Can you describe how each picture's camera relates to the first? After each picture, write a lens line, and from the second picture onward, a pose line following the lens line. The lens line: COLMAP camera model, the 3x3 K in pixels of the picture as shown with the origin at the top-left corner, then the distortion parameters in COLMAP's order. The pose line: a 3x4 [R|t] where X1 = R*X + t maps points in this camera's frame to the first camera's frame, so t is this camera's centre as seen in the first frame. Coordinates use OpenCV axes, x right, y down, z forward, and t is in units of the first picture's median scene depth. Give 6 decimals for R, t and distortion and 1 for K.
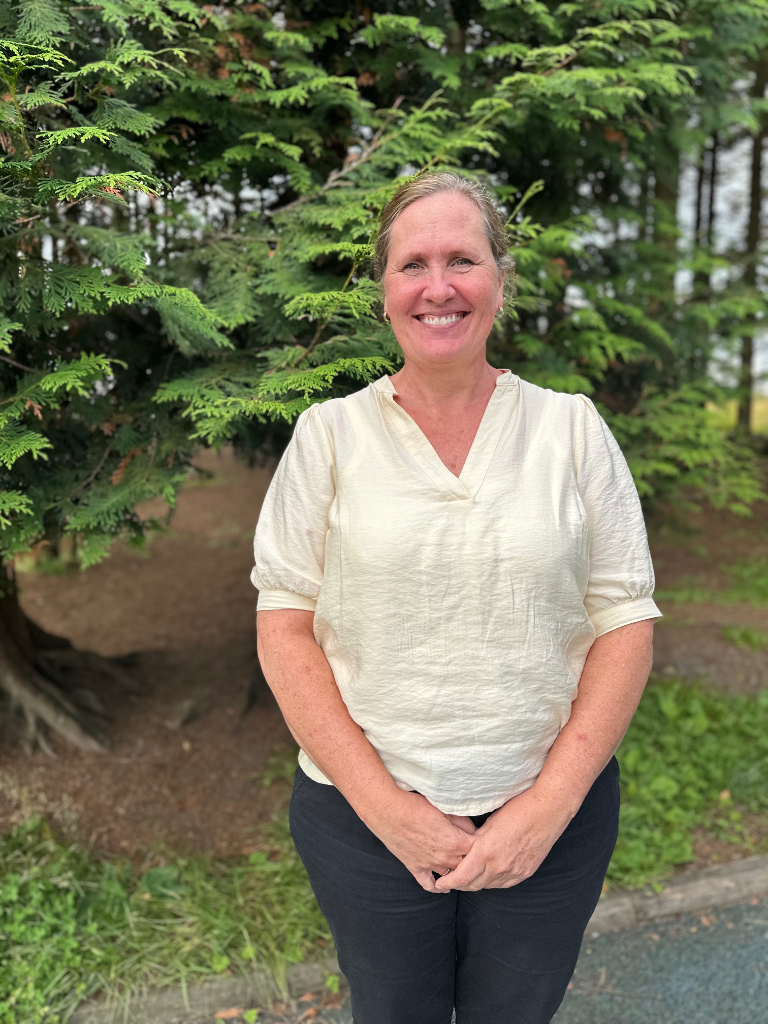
lens RADIAL K [[726.9, 0, 385.2], [0, 726.9, 514.1], [0, 0, 1]] dist [-0.002790, -0.004796]
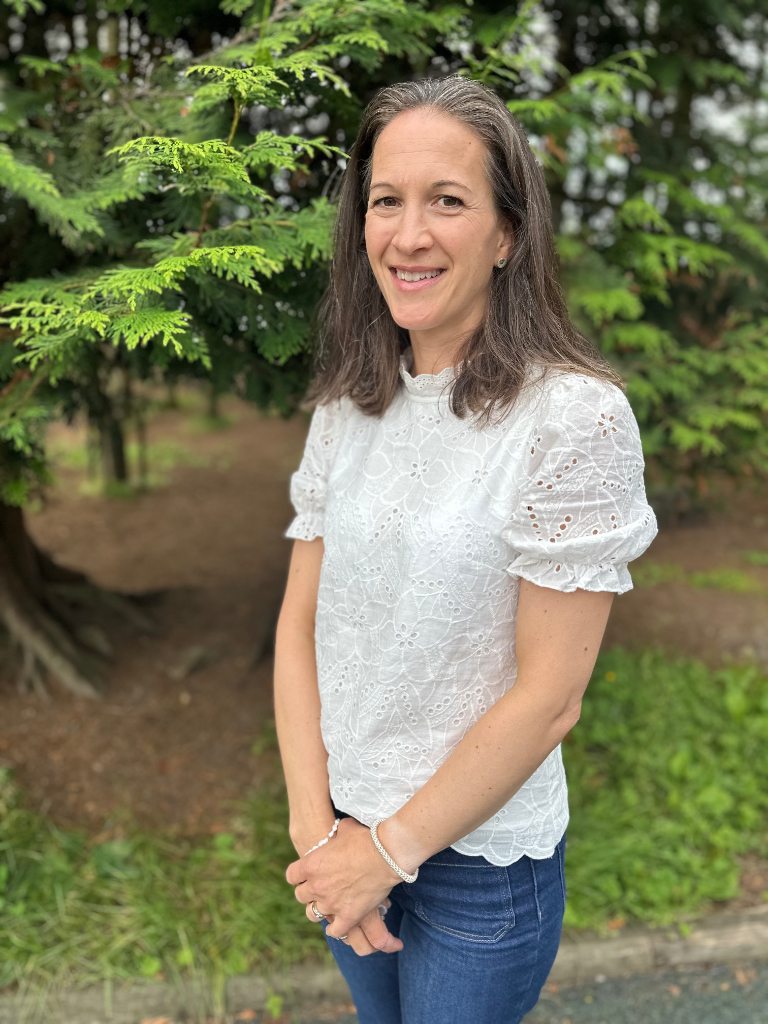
lens RADIAL K [[726.1, 0, 385.2], [0, 726.1, 517.8], [0, 0, 1]] dist [-0.005531, -0.001401]
pose [[0.990215, 0.055749, -0.127929, 0.134147], [-0.043130, 0.994115, 0.099374, -0.023346], [0.132716, -0.092884, 0.986792, 0.212652]]
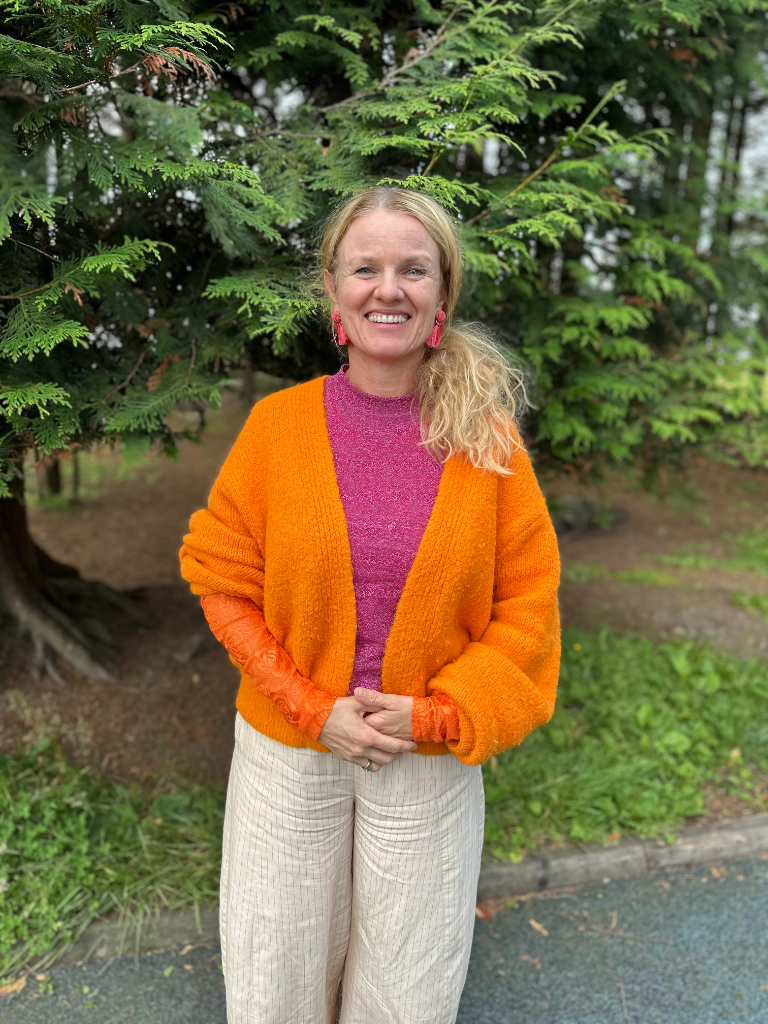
lens RADIAL K [[726.5, 0, 384.4], [0, 726.5, 514.6], [0, 0, 1]] dist [0.000542, -0.008907]
pose [[0.998749, 0.049728, 0.005212, -0.050403], [-0.049944, 0.997135, 0.056817, 0.040768], [-0.002372, -0.057006, 0.998371, 0.036009]]
